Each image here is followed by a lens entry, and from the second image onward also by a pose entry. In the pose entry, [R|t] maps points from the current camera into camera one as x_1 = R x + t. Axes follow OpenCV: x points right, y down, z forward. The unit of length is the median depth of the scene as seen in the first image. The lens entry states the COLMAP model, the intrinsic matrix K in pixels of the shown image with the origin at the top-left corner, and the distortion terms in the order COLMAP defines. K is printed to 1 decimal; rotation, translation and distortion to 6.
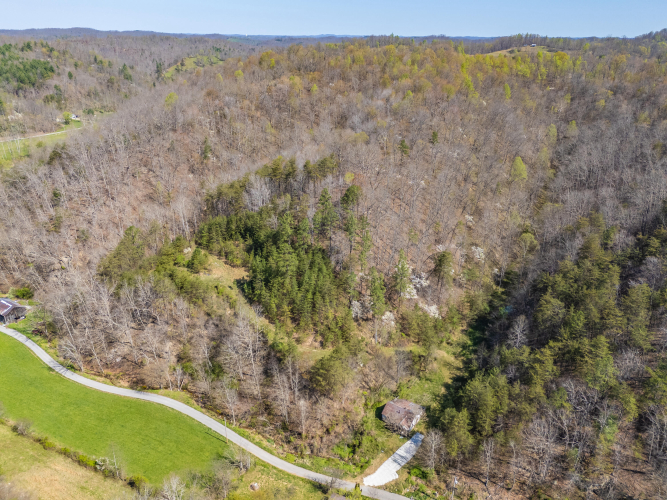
lens RADIAL K [[483.0, 0, 335.9], [0, 483.0, 250.7], [0, 0, 1]] dist [0.071233, -0.056926]
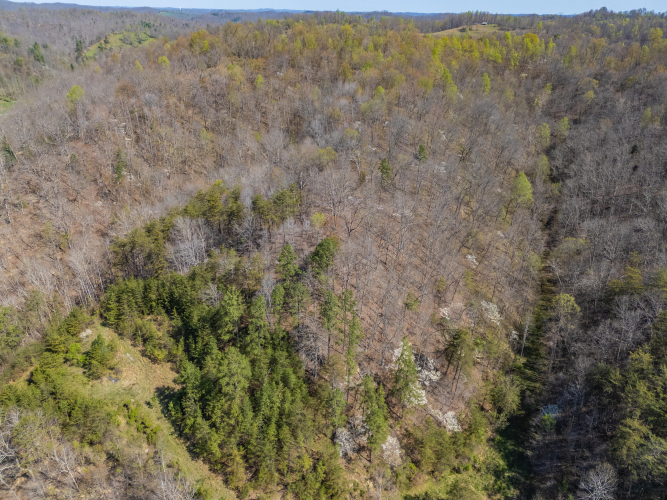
lens RADIAL K [[483.0, 0, 335.9], [0, 483.0, 250.7], [0, 0, 1]] dist [0.071233, -0.056926]
pose [[0.993873, -0.043293, 0.101701, -0.017878], [0.039046, 0.998295, 0.043381, -0.119734], [-0.103406, -0.039144, 0.993869, 0.250809]]
